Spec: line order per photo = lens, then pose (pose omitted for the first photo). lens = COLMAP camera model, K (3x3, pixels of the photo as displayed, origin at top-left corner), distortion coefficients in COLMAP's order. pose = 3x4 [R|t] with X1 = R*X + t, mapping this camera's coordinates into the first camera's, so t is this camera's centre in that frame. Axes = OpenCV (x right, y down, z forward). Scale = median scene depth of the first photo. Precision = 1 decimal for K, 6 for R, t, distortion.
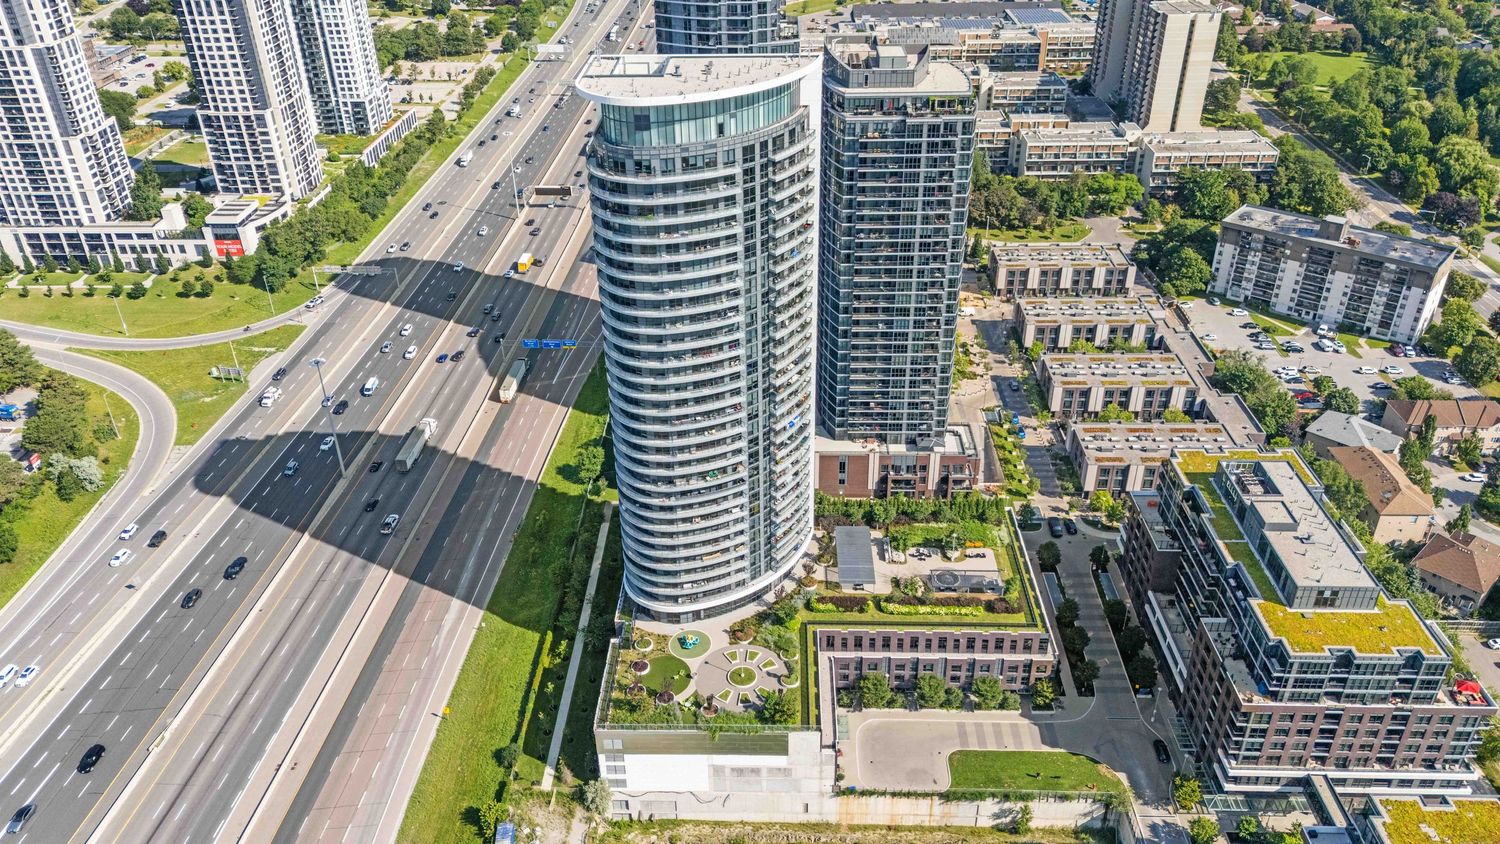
lens RADIAL K [[1067.7, 0, 749.9], [0, 1067.7, 420.7], [0, 0, 1]] dist [0.031379, -0.000576]
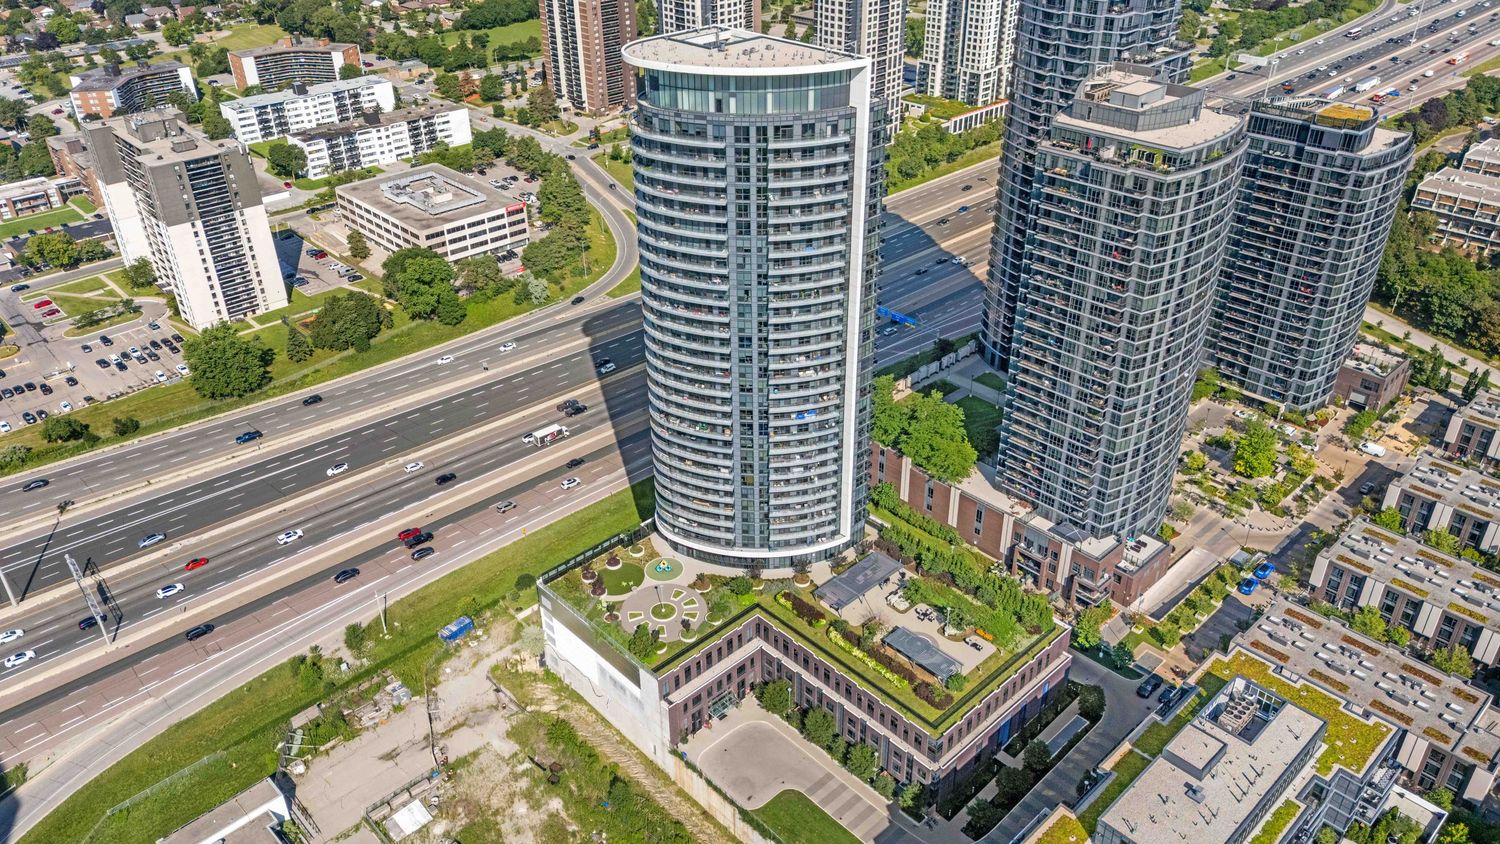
lens RADIAL K [[1067.7, 0, 752.0], [0, 1067.7, 423.5], [0, 0, 1]] dist [0.031379, -0.000576]
pose [[0.713731, 0.371476, -0.593796, 0.605642], [-0.364072, 0.921005, 0.138569, -0.113272], [0.598364, 0.117284, 0.792594, 0.171762]]
